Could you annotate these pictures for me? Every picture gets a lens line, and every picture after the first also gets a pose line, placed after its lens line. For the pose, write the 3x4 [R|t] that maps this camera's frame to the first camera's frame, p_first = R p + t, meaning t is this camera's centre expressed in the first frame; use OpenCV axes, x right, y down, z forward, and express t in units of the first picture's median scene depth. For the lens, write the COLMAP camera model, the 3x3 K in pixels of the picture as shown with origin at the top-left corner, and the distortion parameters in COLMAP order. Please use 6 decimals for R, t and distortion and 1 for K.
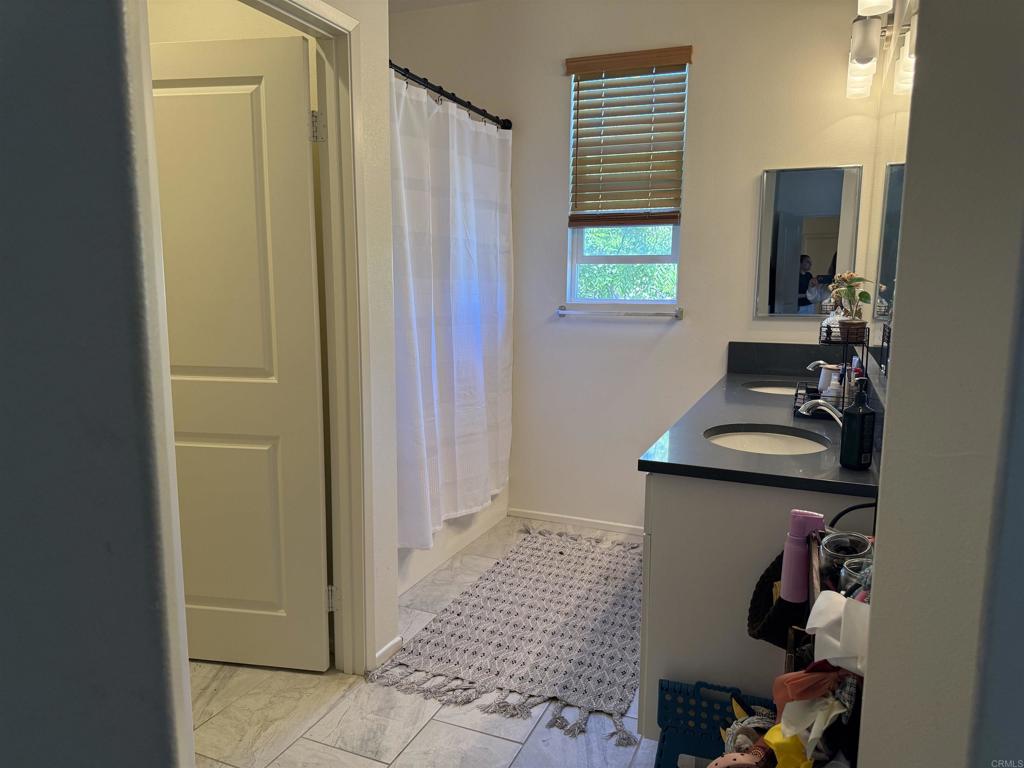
lens RADIAL K [[724.8, 0, 508.2], [0, 724.8, 384.1], [0, 0, 1]] dist [0.056789, -0.062011]
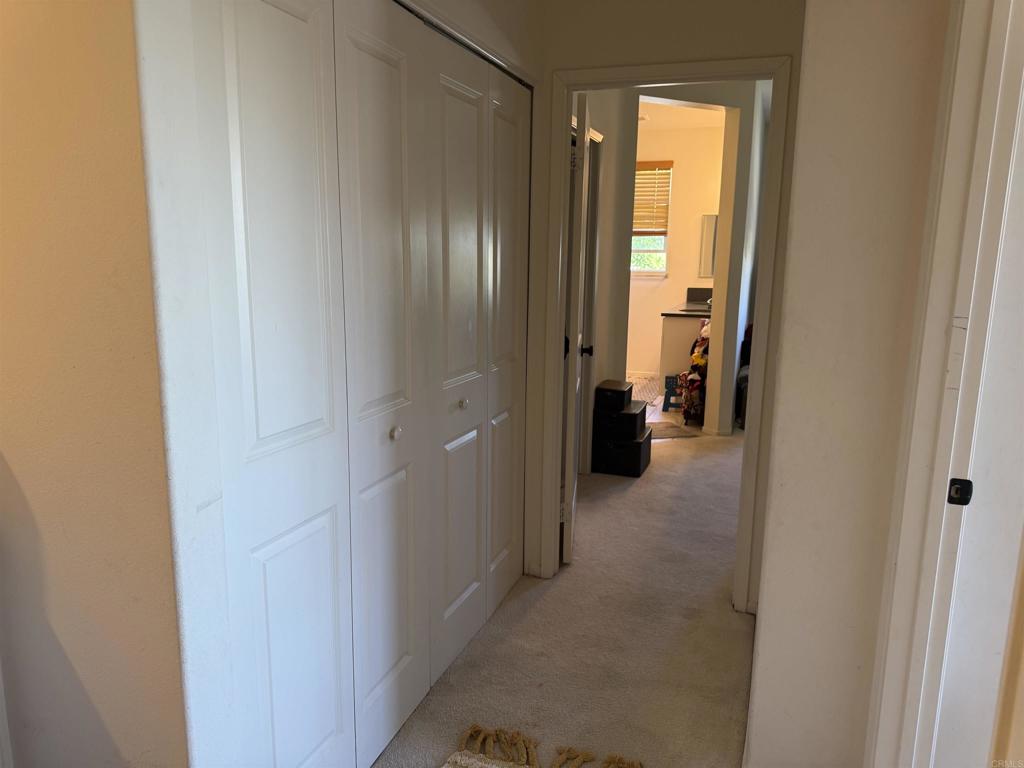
lens RADIAL K [[724.8, 0, 516.7], [0, 724.8, 387.0], [0, 0, 1]] dist [0.056789, -0.062011]
pose [[0.998395, -0.001316, 0.056622, -0.381618], [-0.000842, 0.999275, 0.038068, 0.174881], [-0.056631, -0.038055, 0.997670, -1.322711]]
